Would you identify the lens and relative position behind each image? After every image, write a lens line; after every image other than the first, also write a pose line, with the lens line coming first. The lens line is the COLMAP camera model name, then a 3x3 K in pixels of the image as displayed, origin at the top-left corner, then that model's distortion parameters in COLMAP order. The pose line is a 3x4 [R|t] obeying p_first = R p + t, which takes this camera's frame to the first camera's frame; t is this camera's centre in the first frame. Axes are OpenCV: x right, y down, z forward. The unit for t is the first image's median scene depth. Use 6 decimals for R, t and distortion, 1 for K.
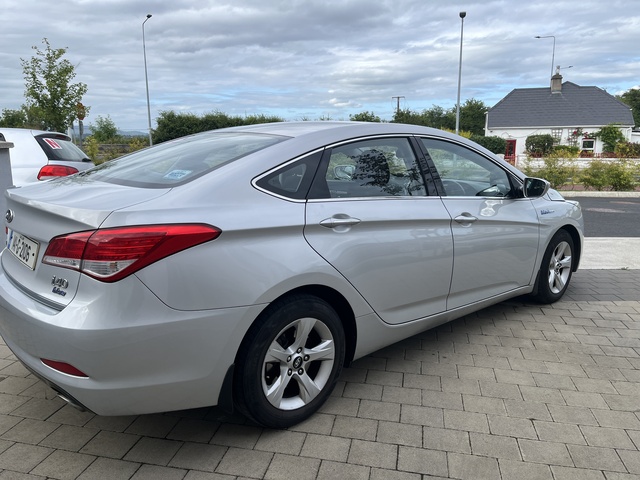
lens RADIAL K [[485.6, 0, 318.4], [0, 485.6, 238.6], [0, 0, 1]] dist [0.027848, 0.003955]
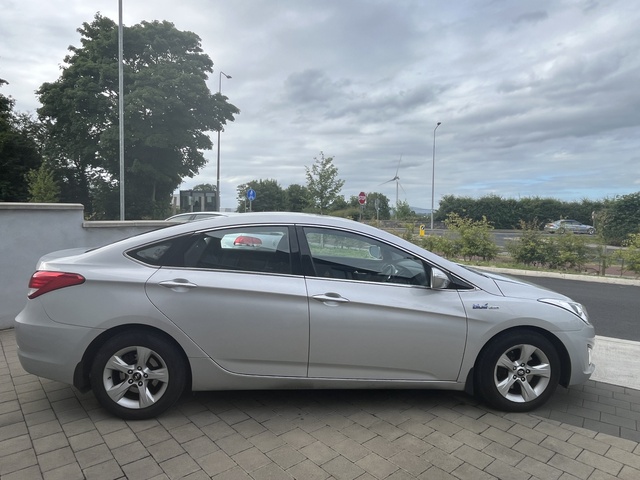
lens RADIAL K [[409.3, 0, 321.9], [0, 409.3, 242.3], [0, 0, 1]] dist [-0.000771, -0.004565]
pose [[0.803444, 0.052368, -0.593072, 0.797545], [-0.134094, 0.986447, -0.094556, -0.073156], [0.580083, 0.155498, 0.799578, 0.196033]]
